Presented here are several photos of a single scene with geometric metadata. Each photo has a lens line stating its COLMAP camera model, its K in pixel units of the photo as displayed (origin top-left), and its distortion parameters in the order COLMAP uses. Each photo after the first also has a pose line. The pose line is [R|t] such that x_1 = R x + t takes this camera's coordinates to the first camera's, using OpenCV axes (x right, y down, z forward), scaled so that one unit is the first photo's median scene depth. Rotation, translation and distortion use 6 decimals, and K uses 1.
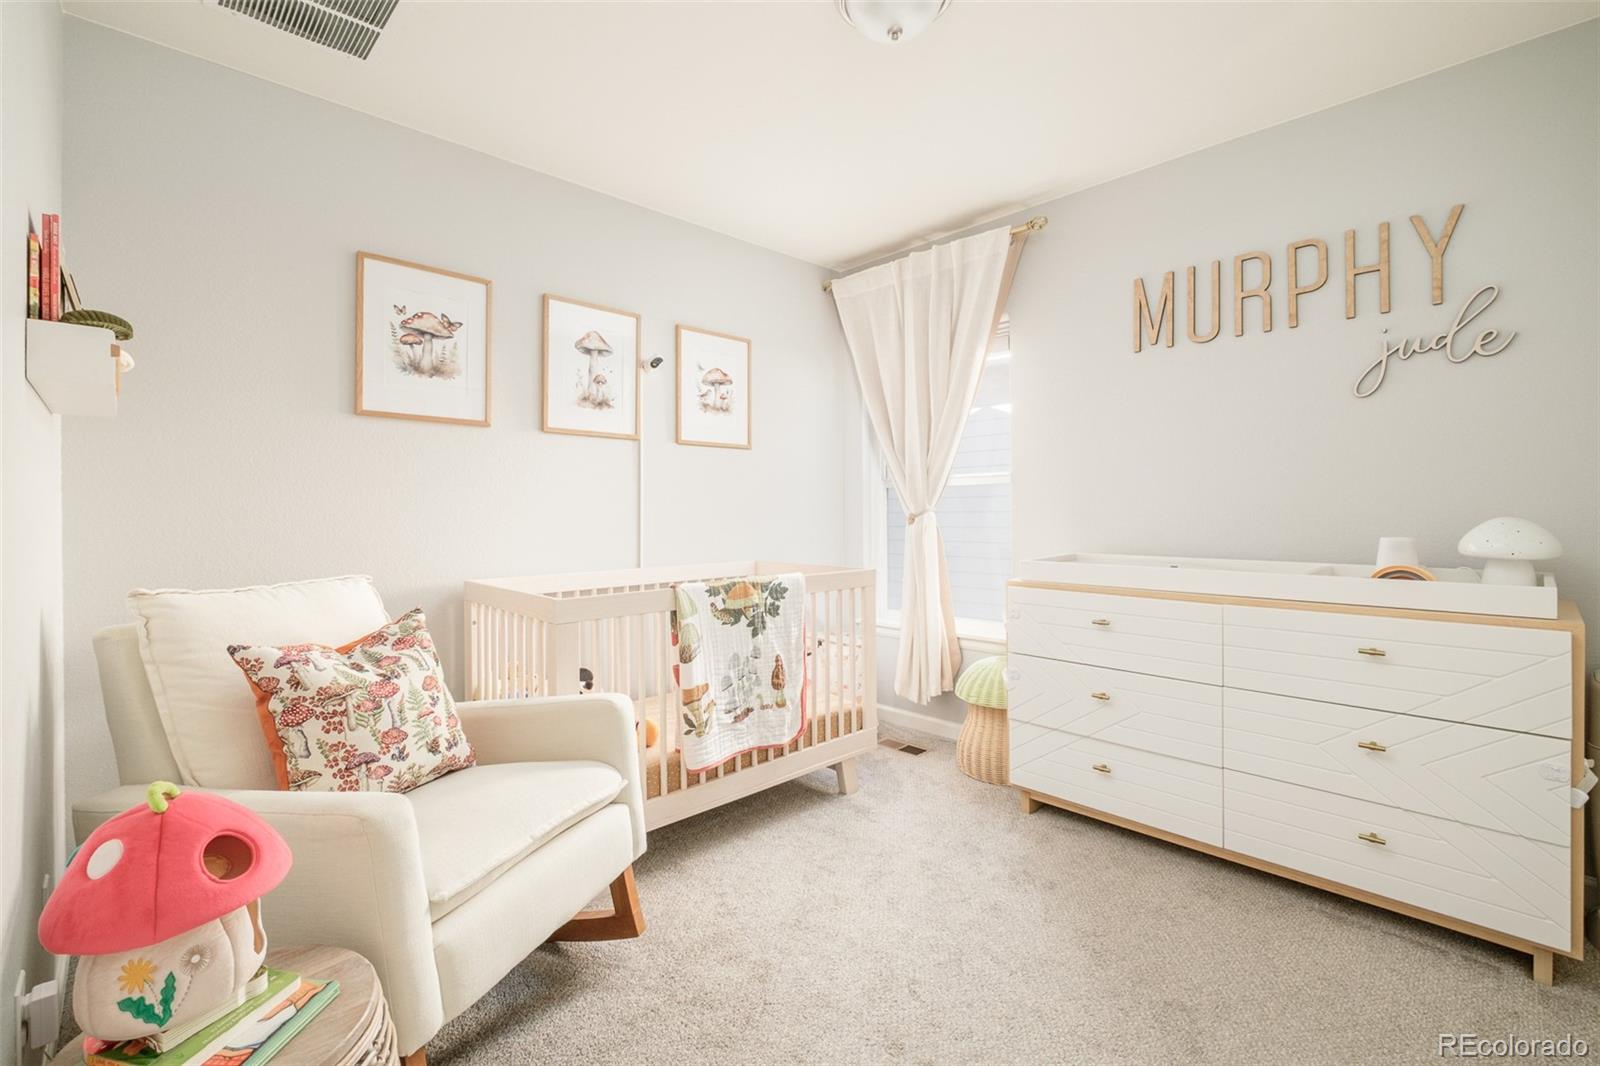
lens RADIAL K [[700.1, 0, 798.6], [0, 700.1, 512.5], [0, 0, 1]] dist [-0.004675, -0.000494]
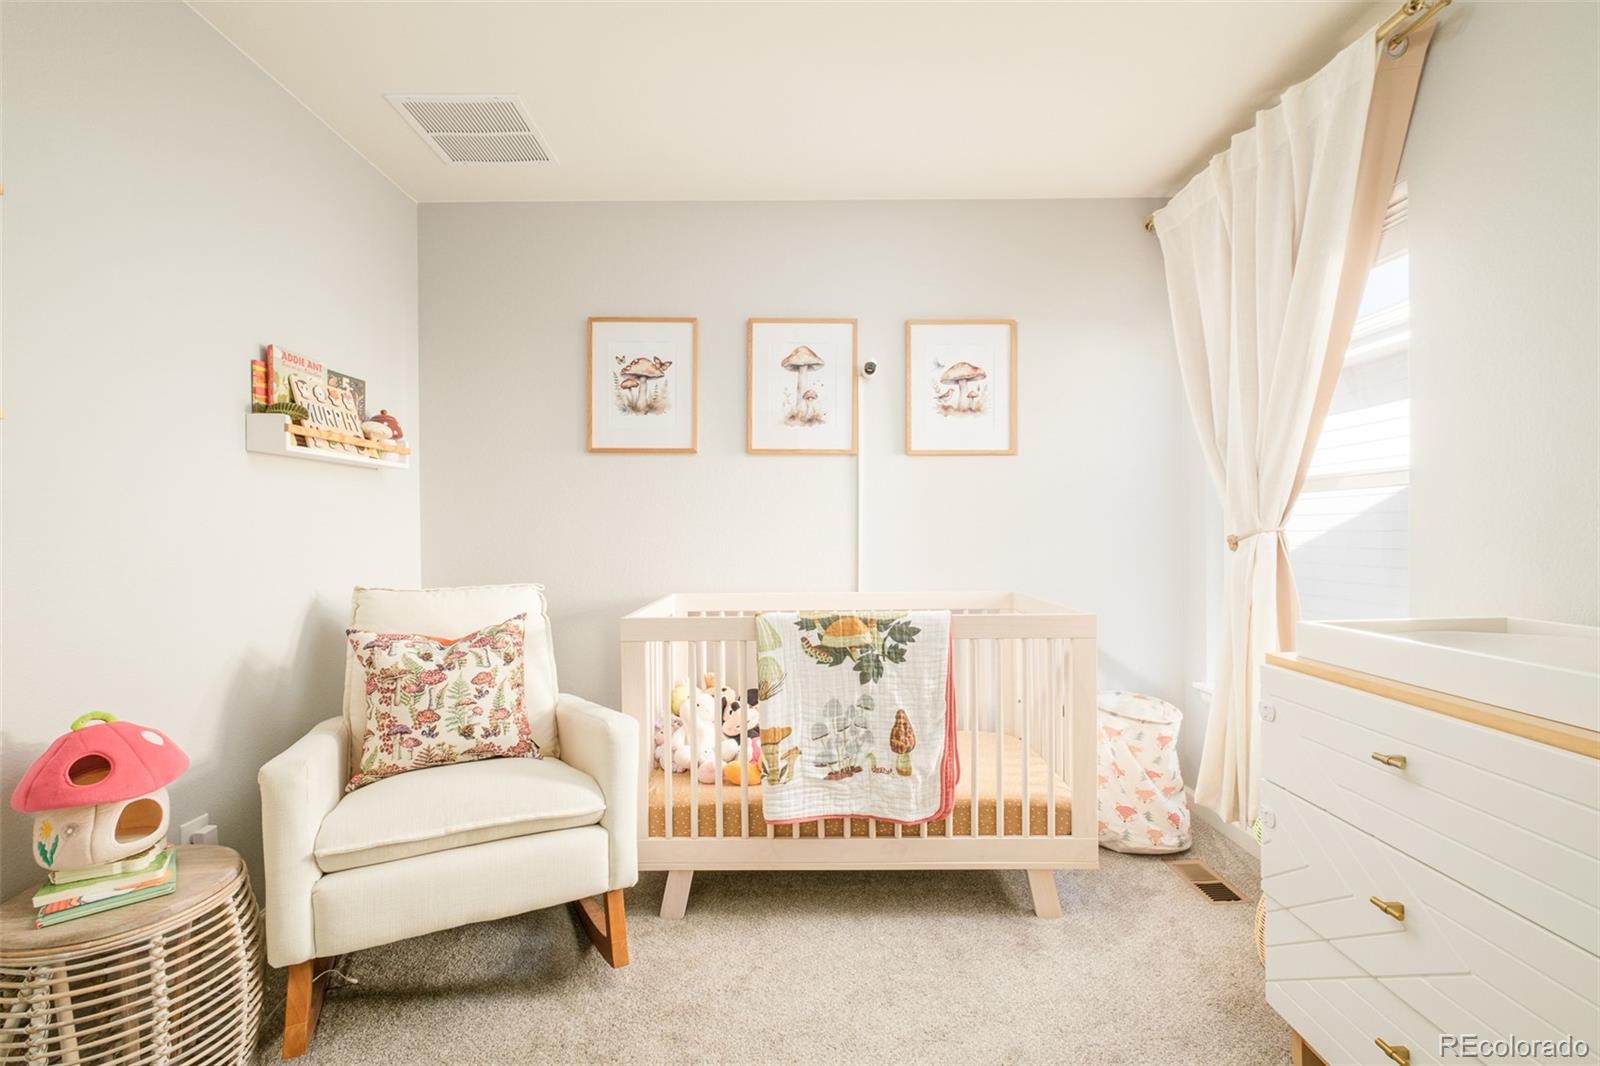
lens RADIAL K [[701.3, 0, 785.8], [0, 701.3, 536.9], [0, 0, 1]] dist [-0.004987, -0.000774]
pose [[0.724509, 0.009466, -0.689201, 0.441900], [-0.000722, 0.999916, 0.012975, -0.007684], [0.689265, -0.008903, 0.724454, 0.331215]]
